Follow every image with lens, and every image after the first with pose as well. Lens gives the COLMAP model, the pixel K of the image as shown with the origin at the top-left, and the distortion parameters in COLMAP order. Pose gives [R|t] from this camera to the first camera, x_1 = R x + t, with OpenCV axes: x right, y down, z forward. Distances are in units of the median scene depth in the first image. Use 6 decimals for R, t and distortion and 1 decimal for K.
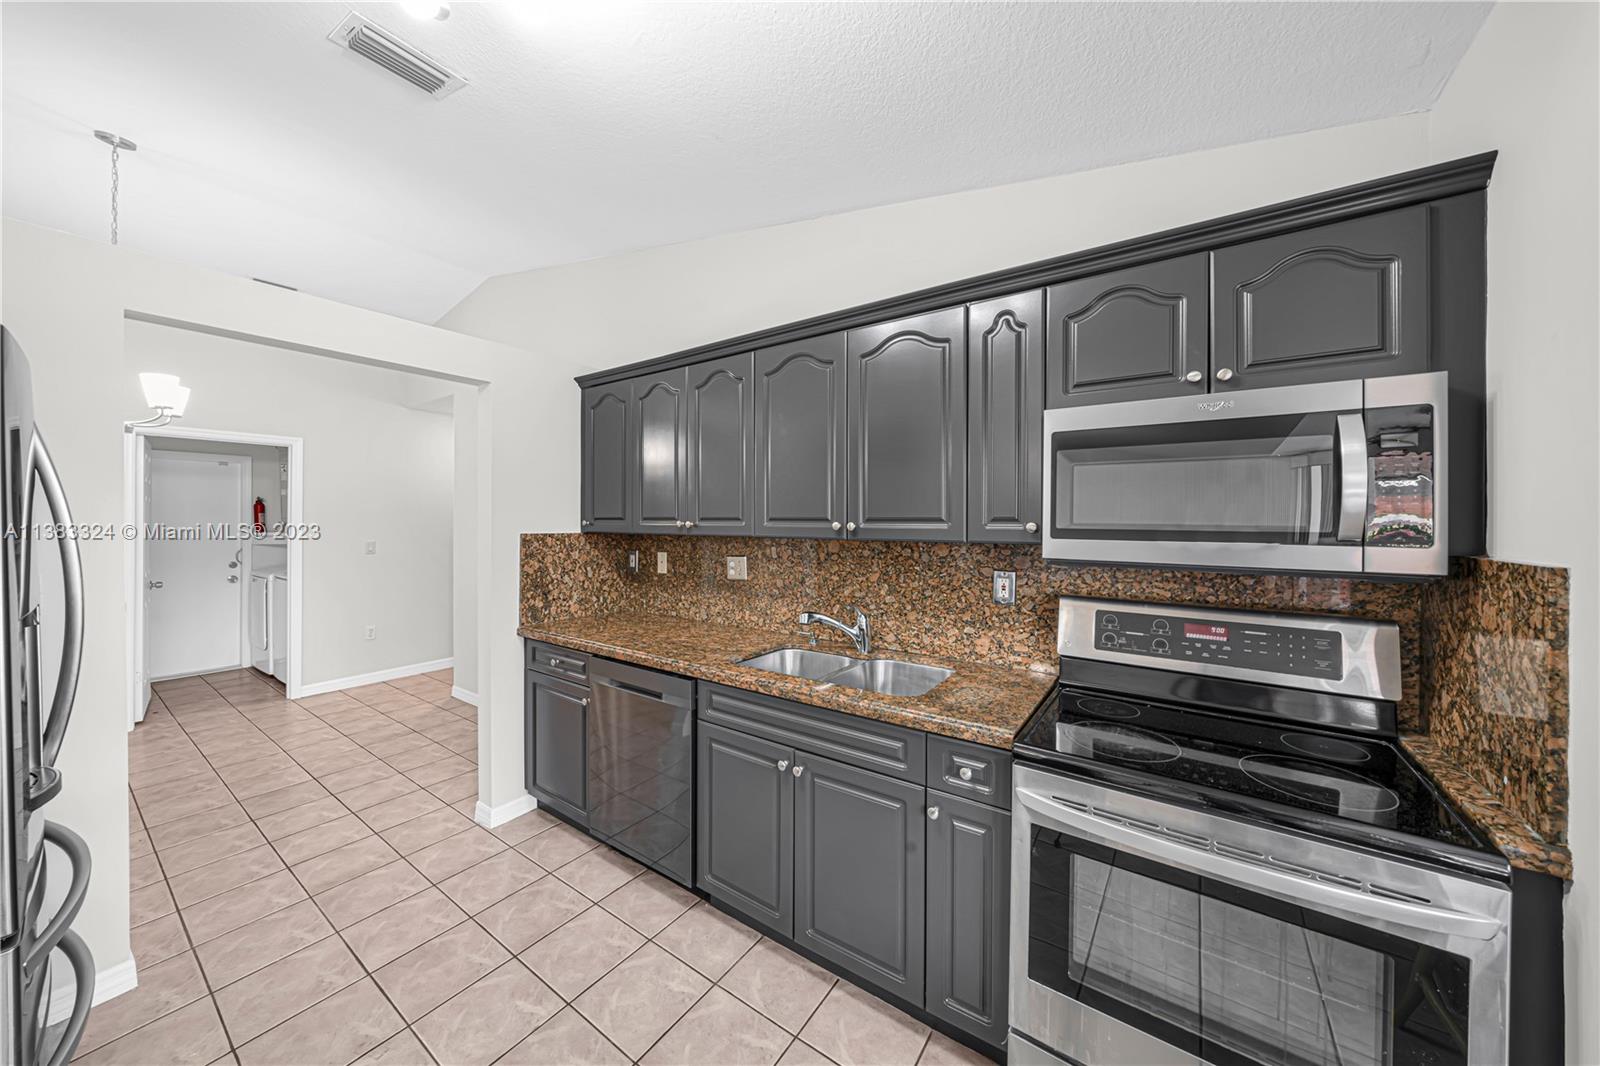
lens RADIAL K [[523.1, 0, 848.0], [0, 523.1, 517.6], [0, 0, 1]] dist [-0.006002, 0.000150]
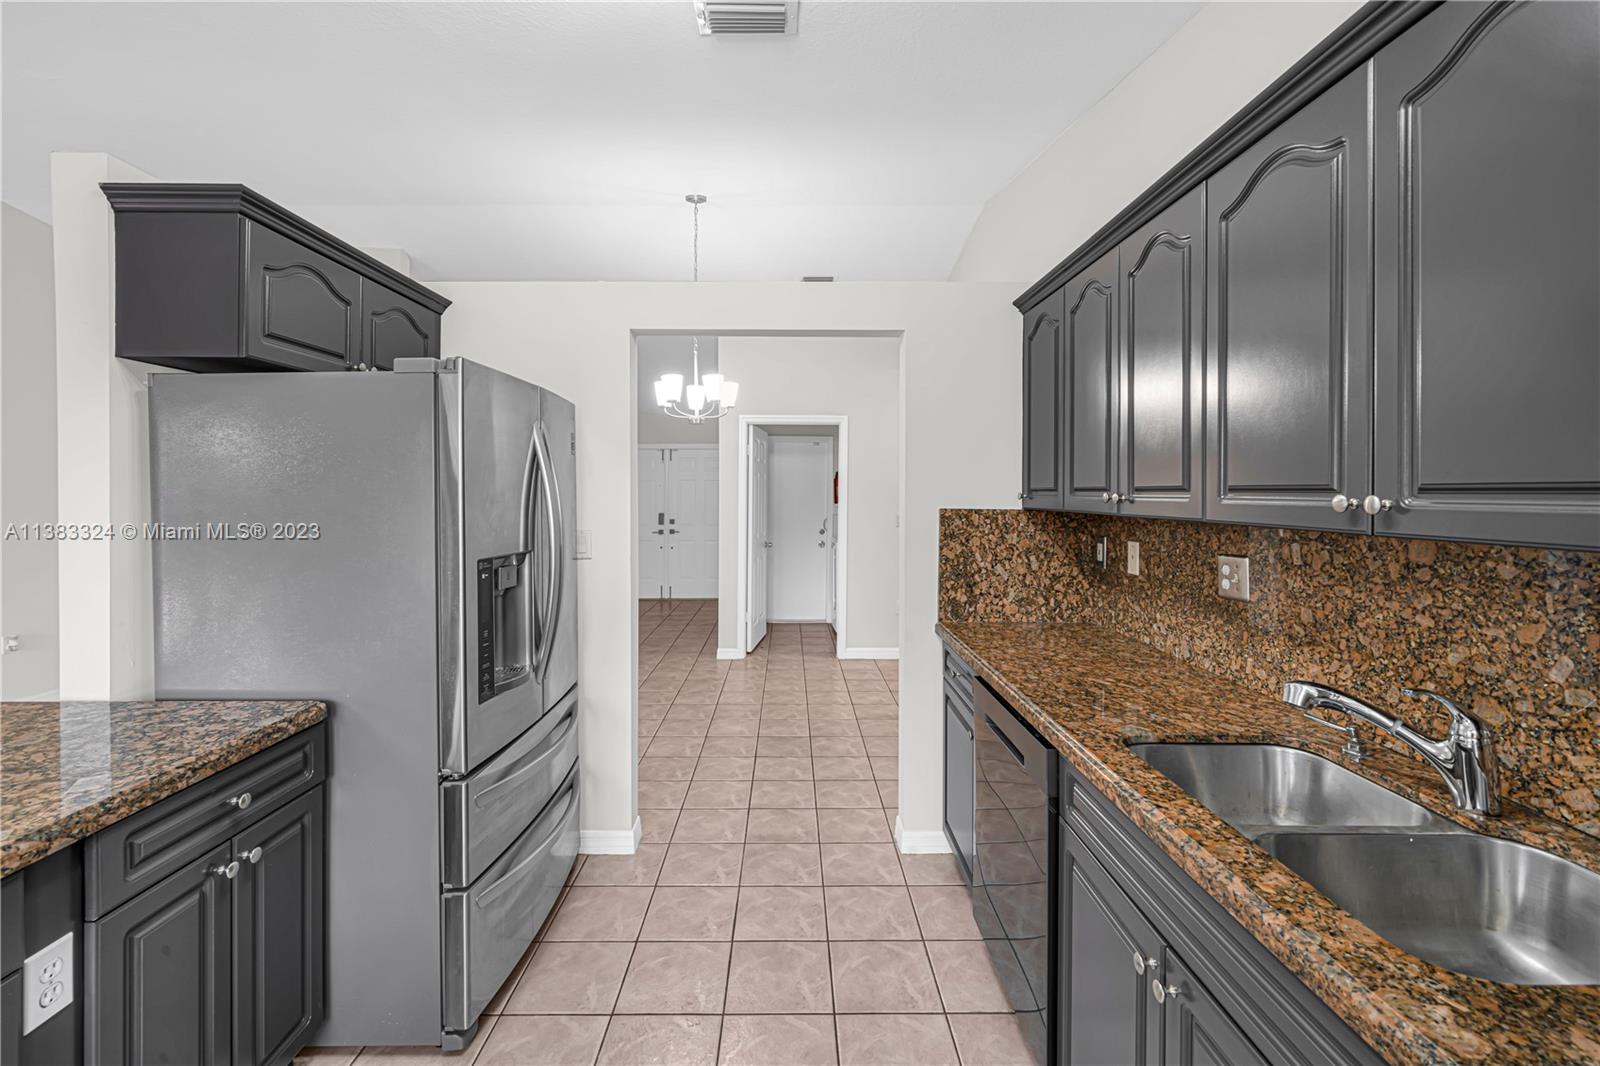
lens RADIAL K [[704.6, 0, 816.0], [0, 704.6, 492.9], [0, 0, 1]] dist [-0.001637, 0.001056]
pose [[0.550591, 0.000376, -0.834775, 0.185021], [0.002645, 0.999994, 0.002195, 0.003412], [0.834771, -0.003416, 0.550587, 0.229383]]
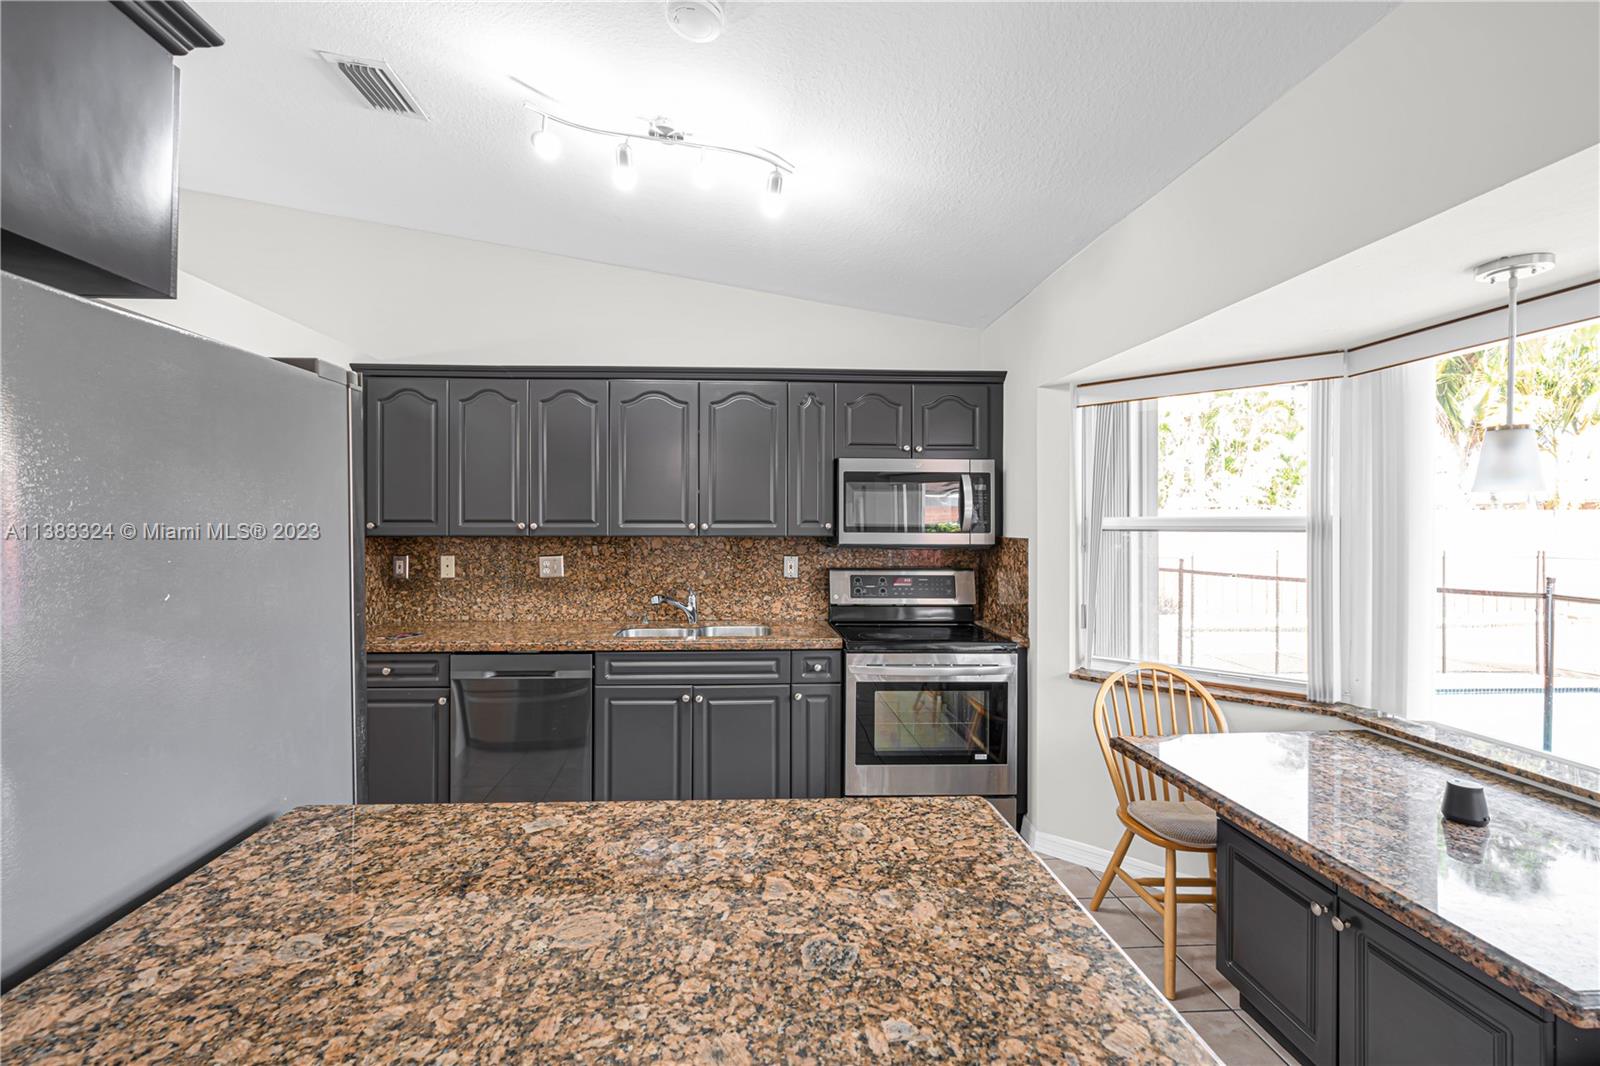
lens RADIAL K [[704.6, 0, 773.9], [0, 704.6, 515.5], [0, 0, 1]] dist [-0.001637, 0.001056]
pose [[0.789673, 0.003576, 0.613517, -0.803536], [-0.001621, 0.999992, -0.003742, -0.004292], [-0.613526, 0.001960, 0.789672, -0.463241]]
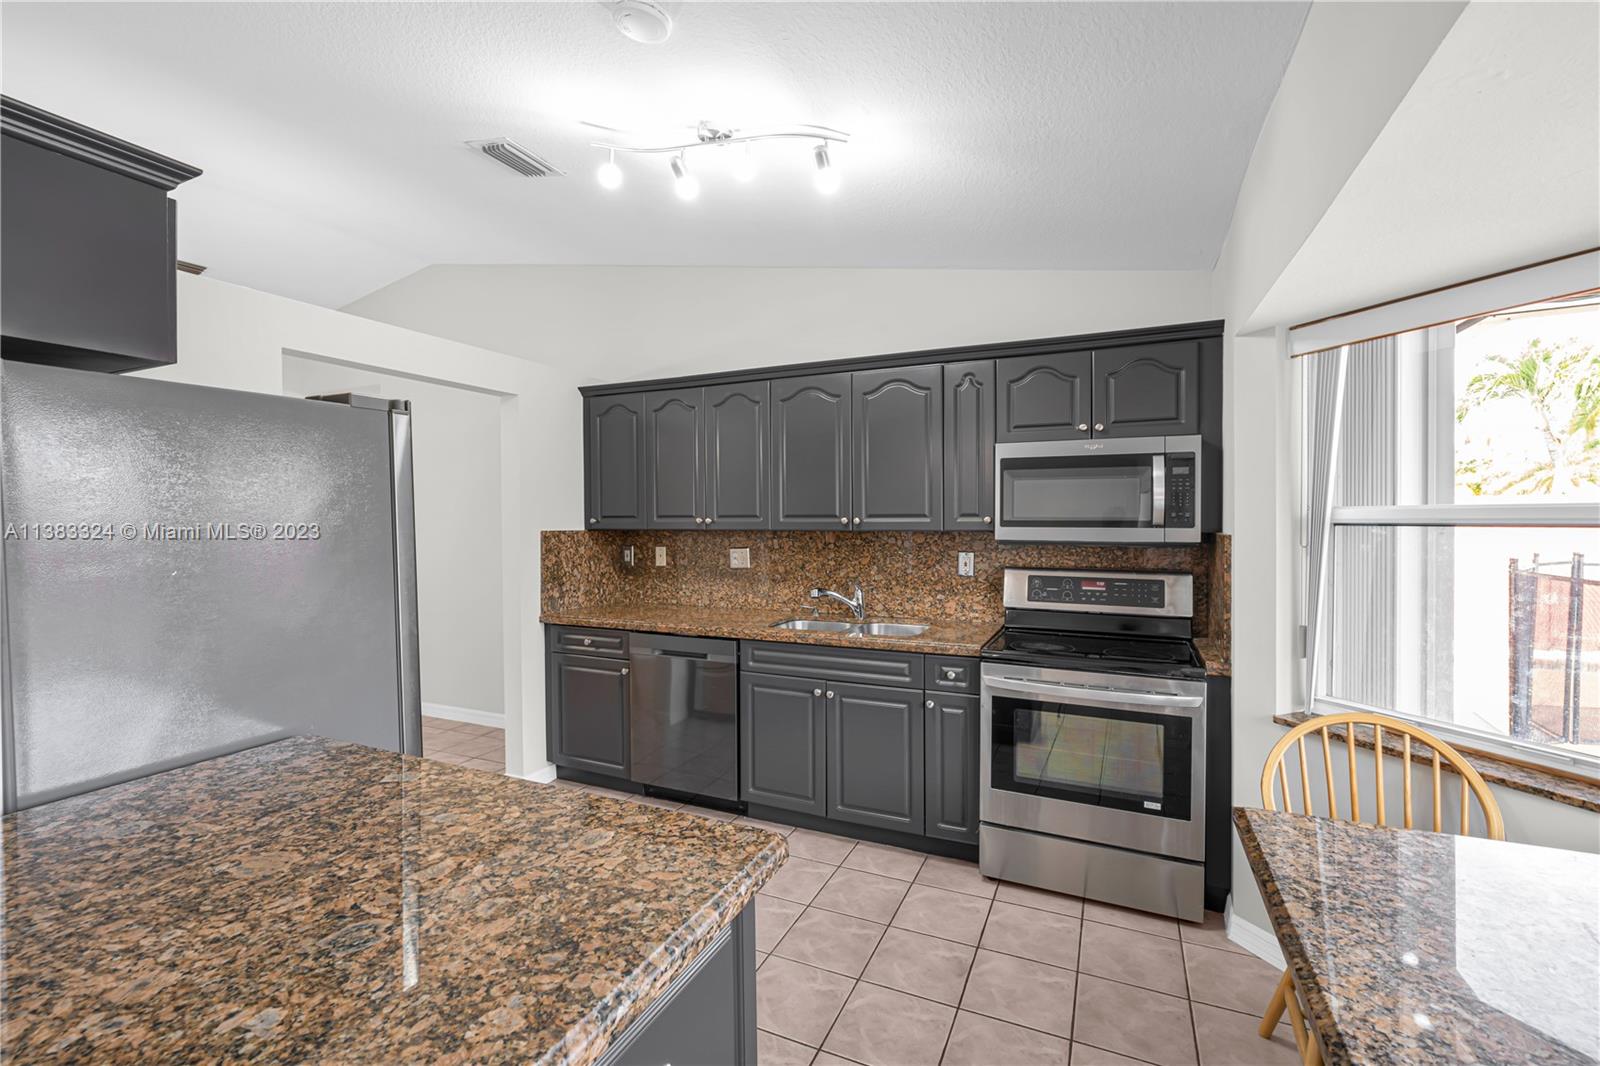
lens RADIAL K [[704.6, 0, 841.2], [0, 704.6, 520.8], [0, 0, 1]] dist [-0.001637, 0.001056]
pose [[0.983857, -0.009530, 0.178701, -0.292336], [0.007524, 0.999901, 0.011896, -0.003945], [-0.178796, -0.010359, 0.983832, -0.630773]]
